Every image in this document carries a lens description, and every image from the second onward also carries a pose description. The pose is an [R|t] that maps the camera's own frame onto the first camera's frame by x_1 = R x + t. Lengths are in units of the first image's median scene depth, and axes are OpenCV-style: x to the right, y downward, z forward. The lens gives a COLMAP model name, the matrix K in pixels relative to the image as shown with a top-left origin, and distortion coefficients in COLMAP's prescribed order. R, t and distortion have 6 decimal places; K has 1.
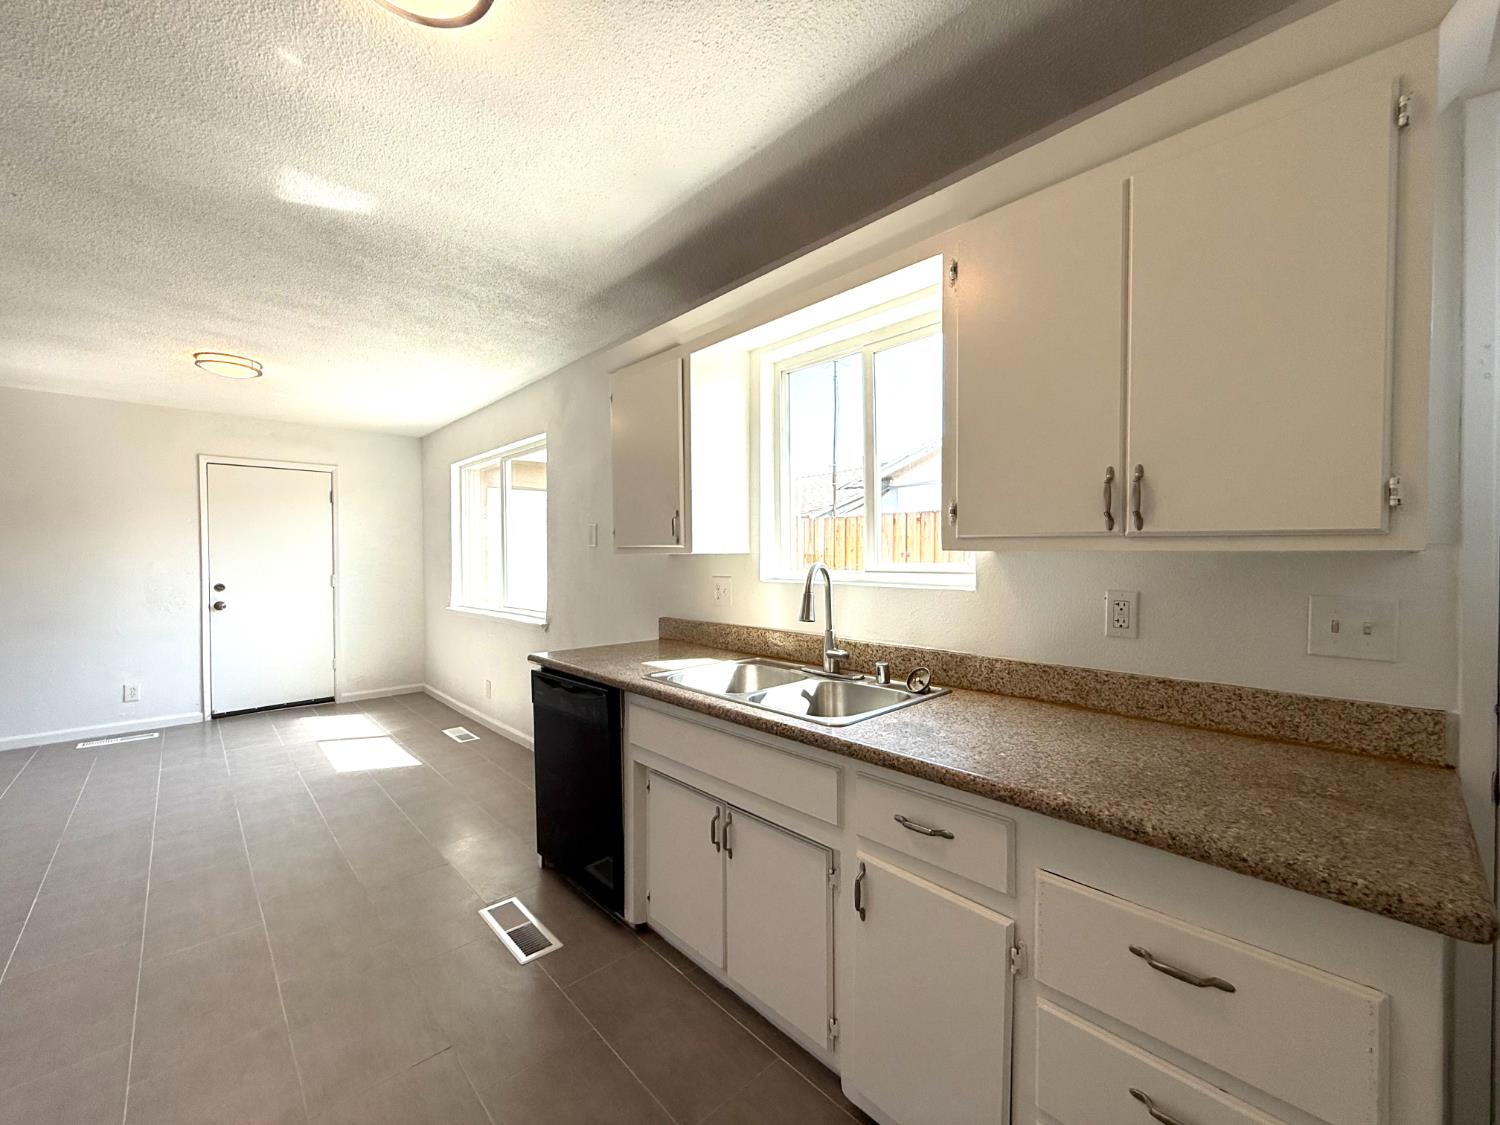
lens RADIAL K [[602.9, 0, 753.9], [0, 602.9, 560.2], [0, 0, 1]] dist [-0.000957, 0.000107]
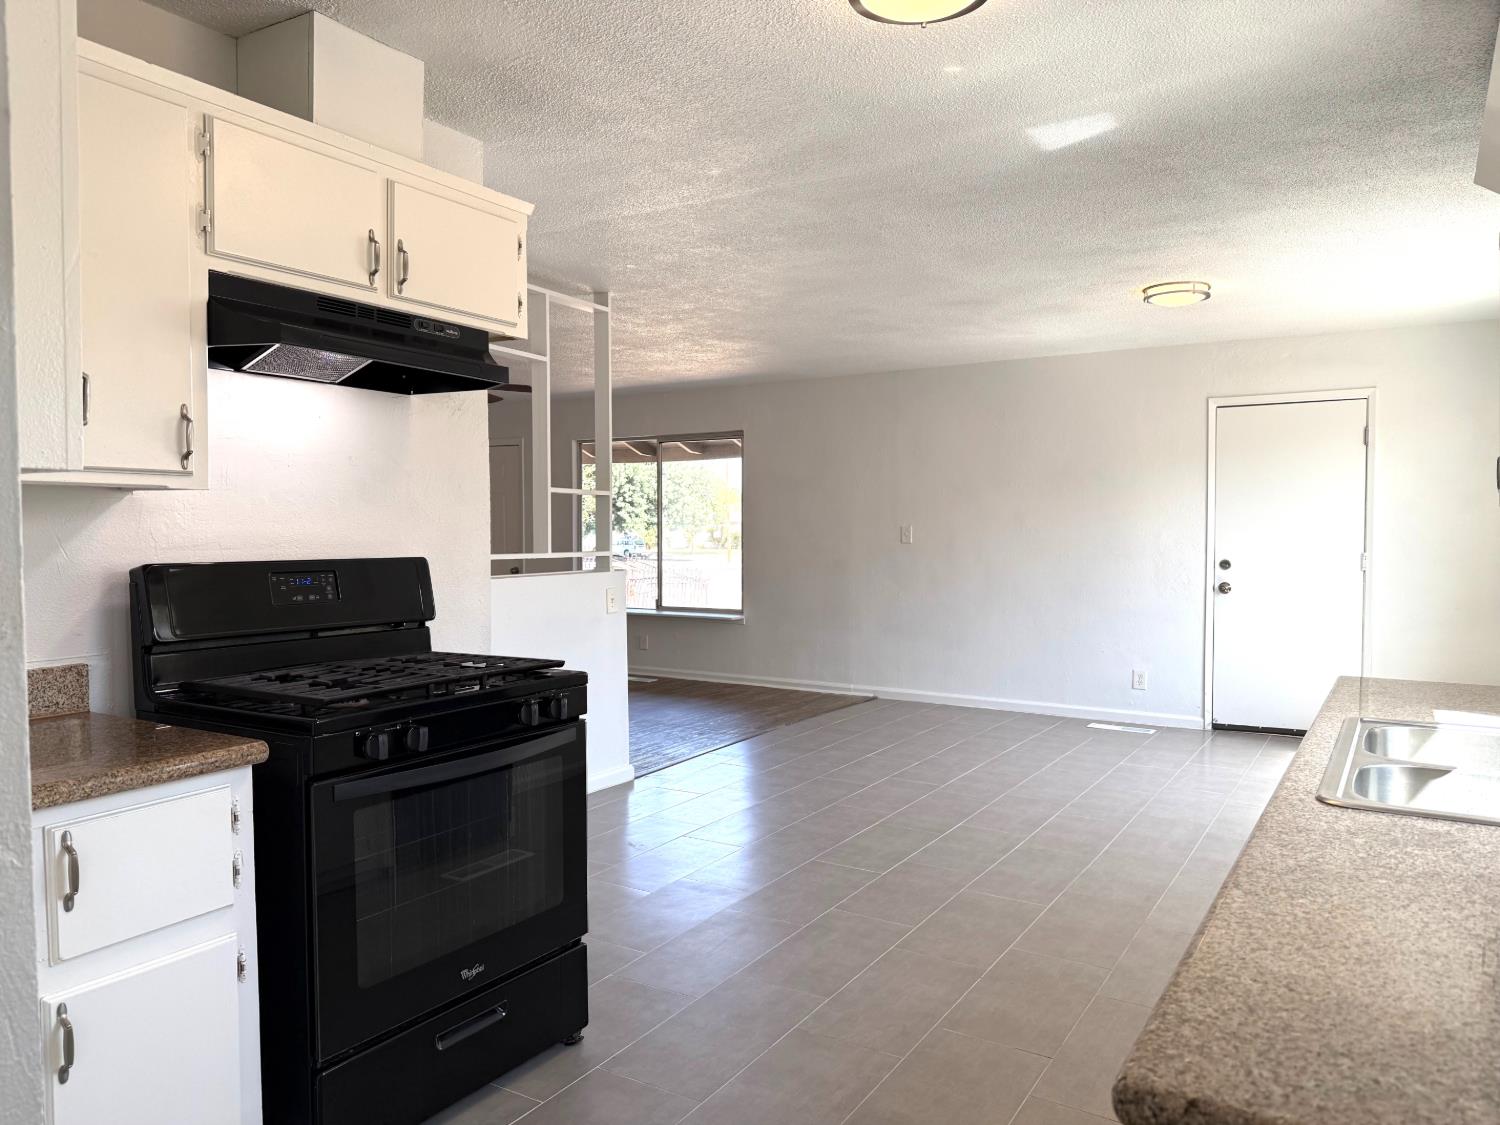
lens RADIAL K [[1061.3, 0, 742.5], [0, 1061.3, 555.5], [0, 0, 1]] dist [0.056856, -0.069155]
pose [[0.251276, 0.031336, -0.967408, 0.480441], [-0.009897, 0.999507, 0.029805, -0.002638], [0.967865, 0.002085, 0.251462, 0.065385]]
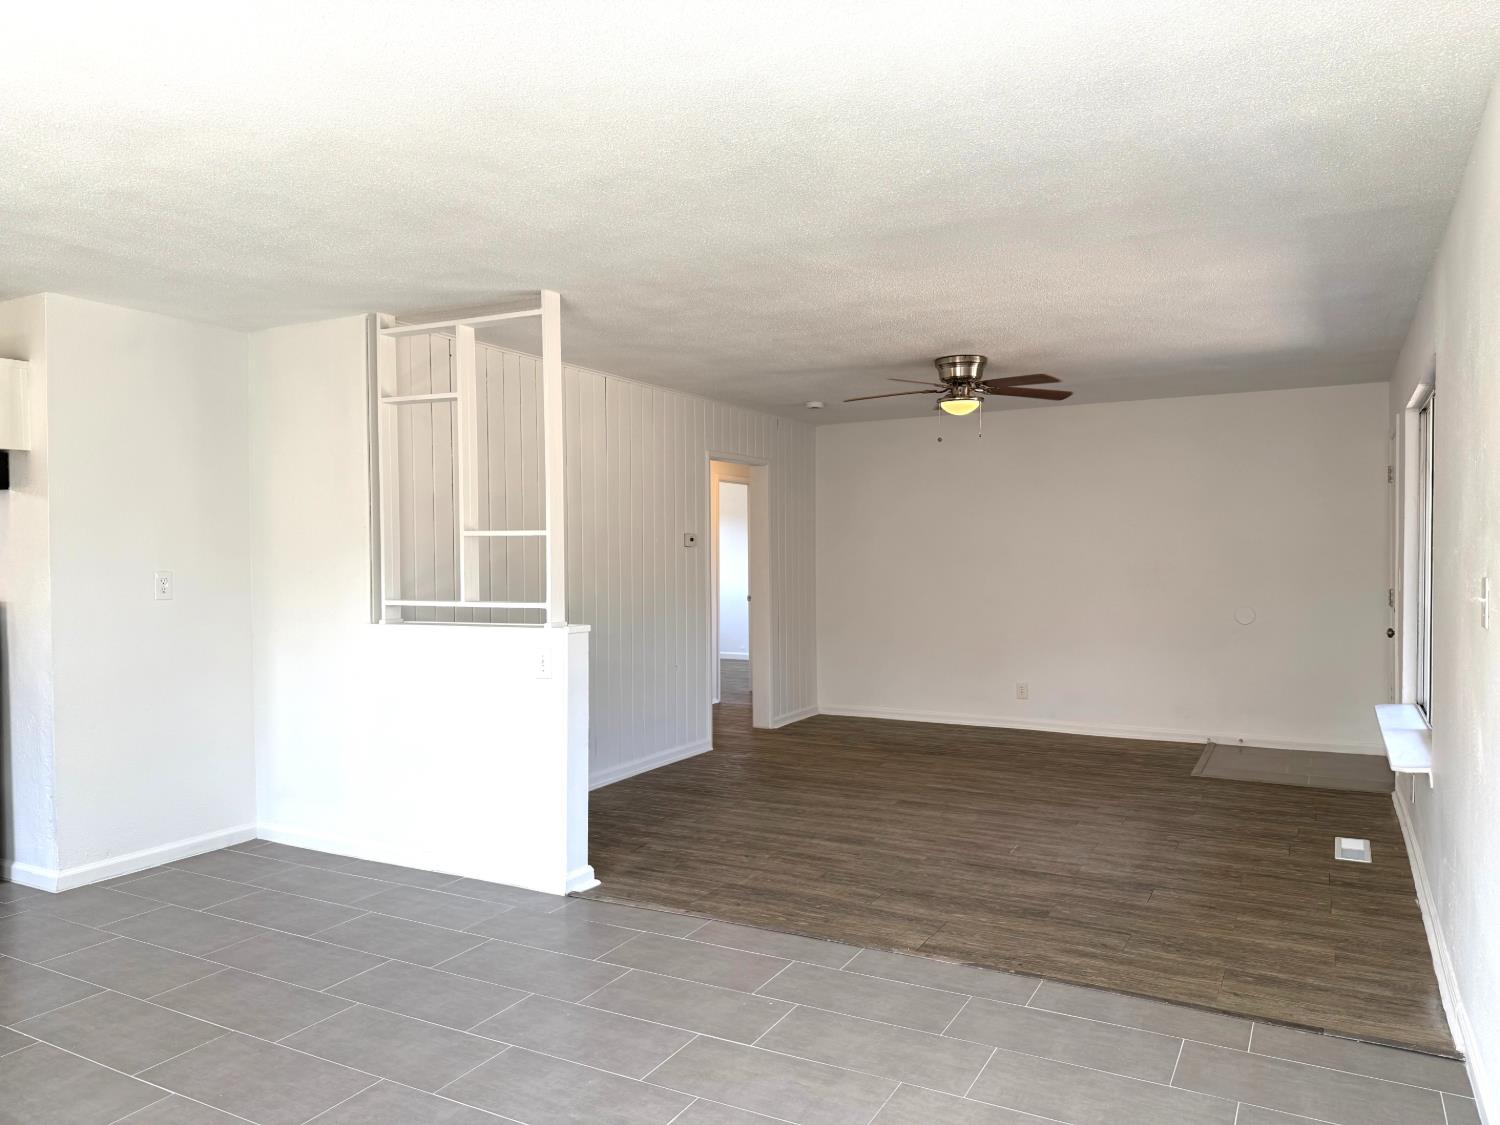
lens RADIAL K [[1061.3, 0, 749.4], [0, 1061.3, 567.4], [0, 0, 1]] dist [0.056856, -0.069155]
pose [[-0.951128, 0.015556, -0.308406, -1.061486], [0.008639, 0.999680, 0.023782, -0.035999], [0.308677, 0.019955, -0.950958, 1.717787]]
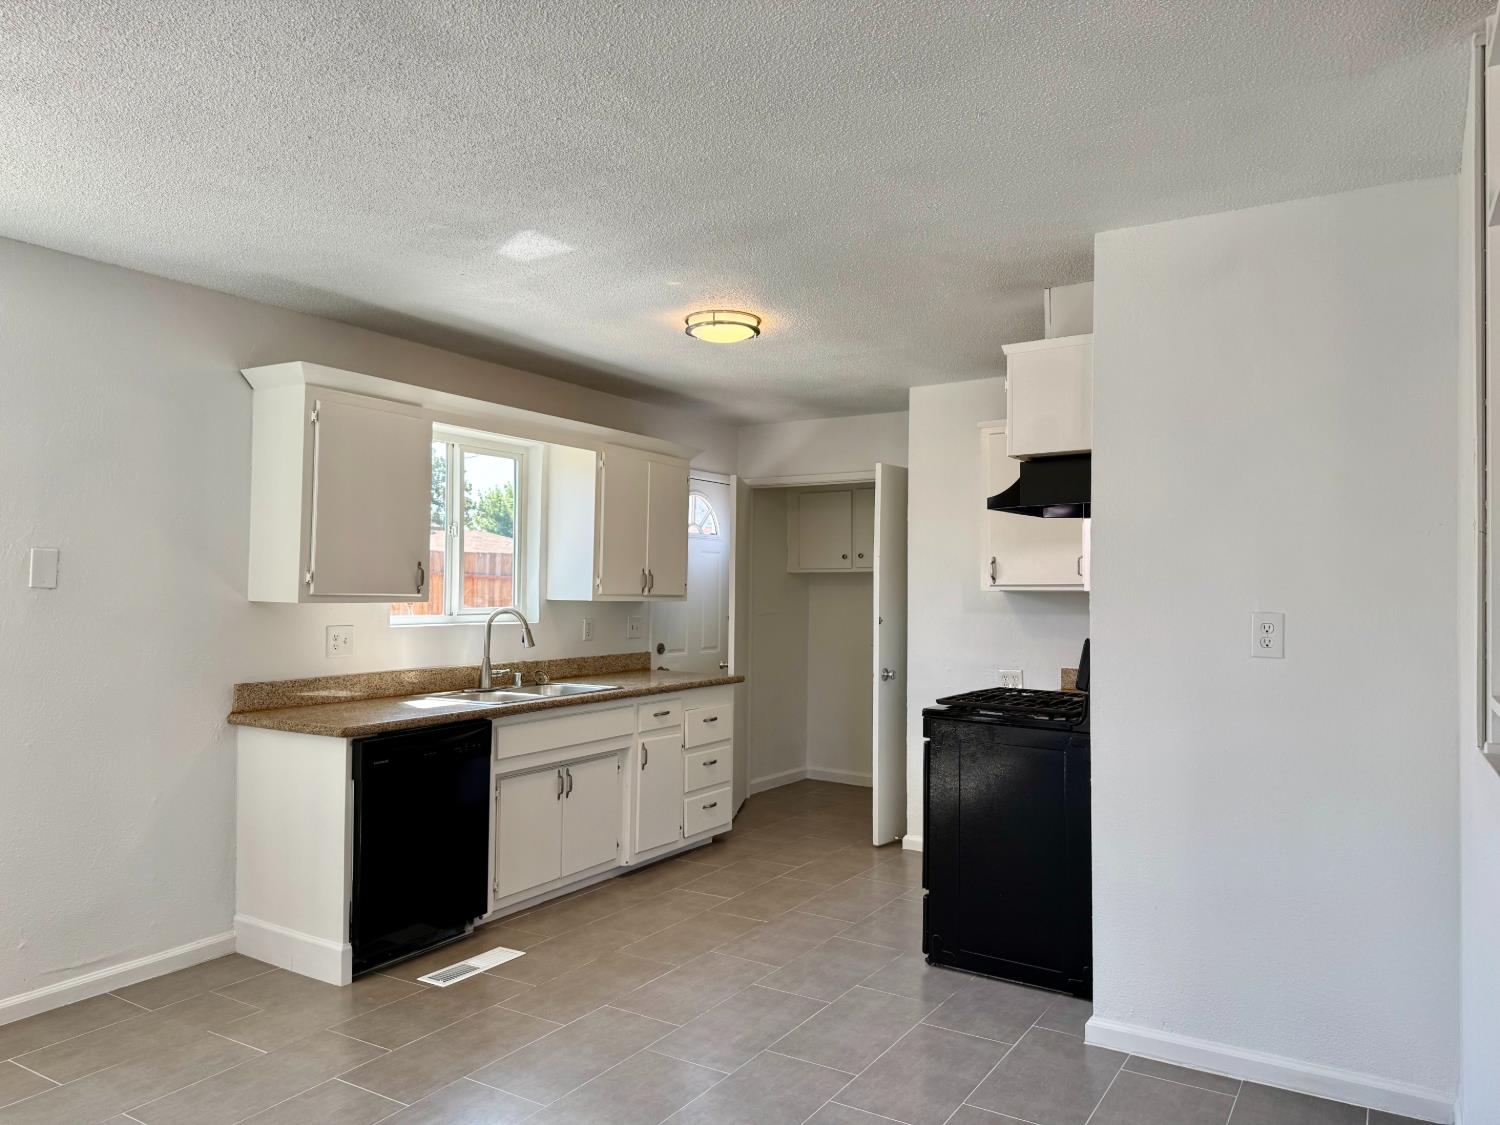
lens RADIAL K [[1061.3, 0, 739.0], [0, 1061.3, 572.3], [0, 0, 1]] dist [0.056856, -0.069155]
pose [[-0.244981, 0.018384, 0.969354, -1.556870], [0.001931, 0.999827, -0.018474, -0.021033], [-0.969526, -0.002654, -0.244974, 0.683742]]
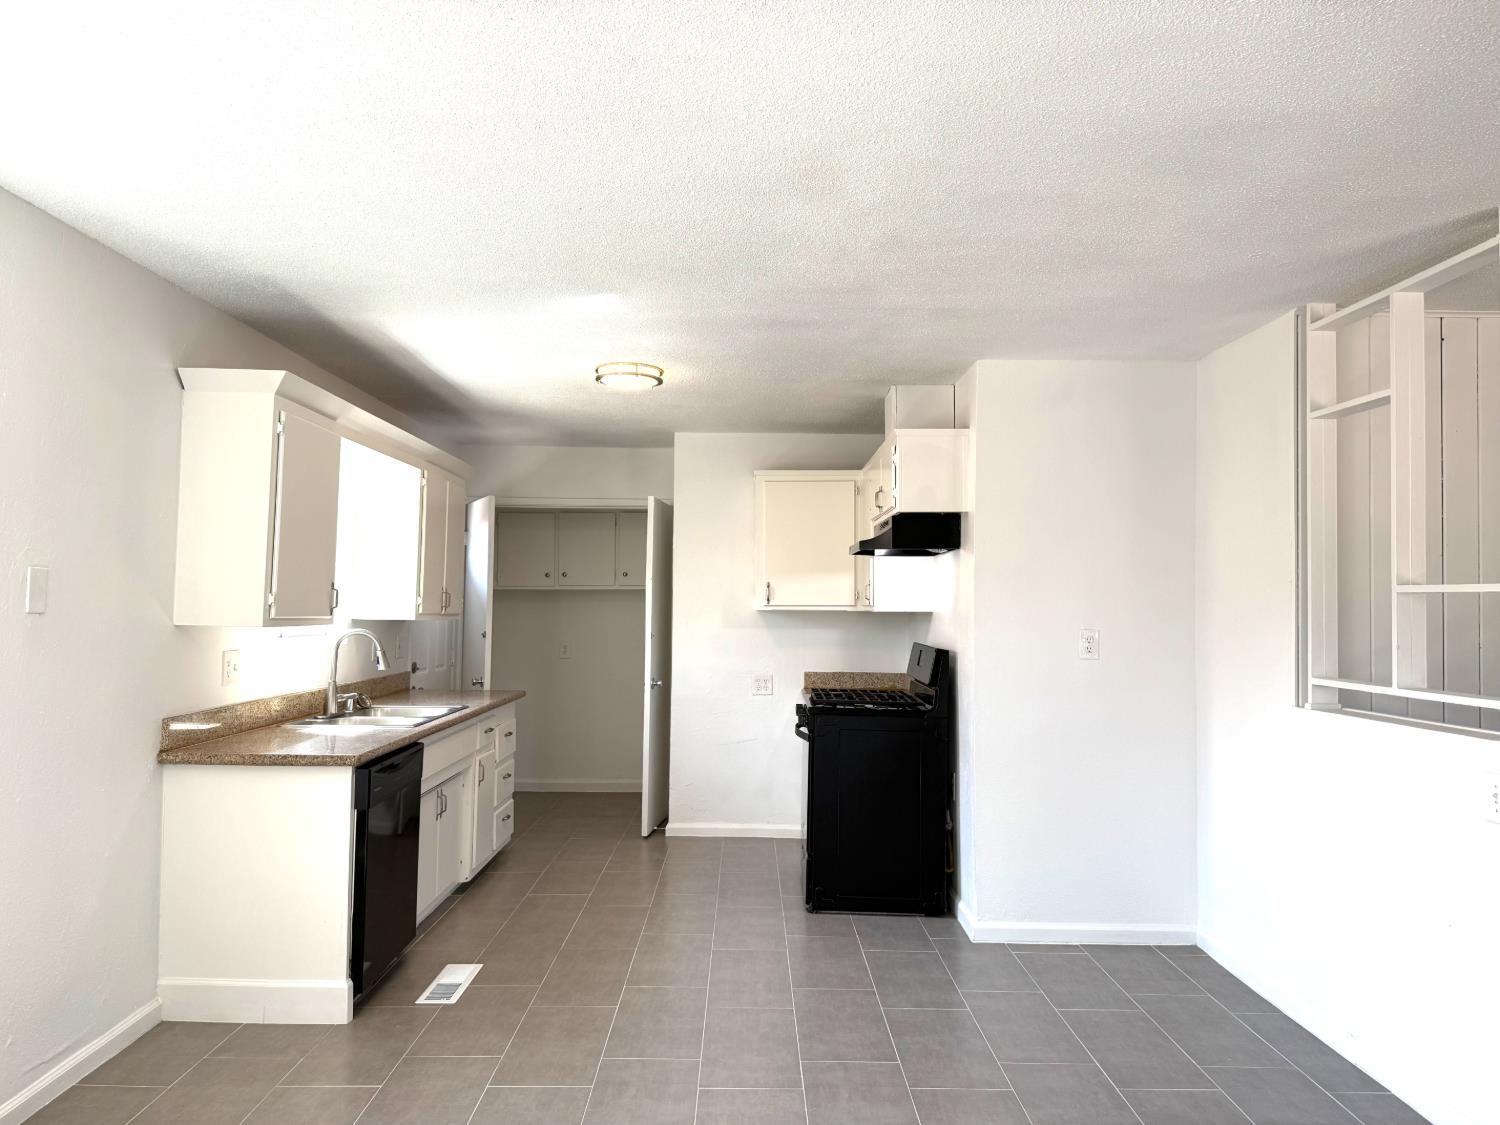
lens RADIAL K [[1061.3, 0, 742.8], [0, 1061.3, 566.6], [0, 0, 1]] dist [0.056856, -0.069155]
pose [[-0.722896, 0.021256, 0.690630, -1.400227], [-0.001854, 0.999463, -0.032702, -0.038149], [-0.690955, -0.024920, -0.722469, 1.366295]]
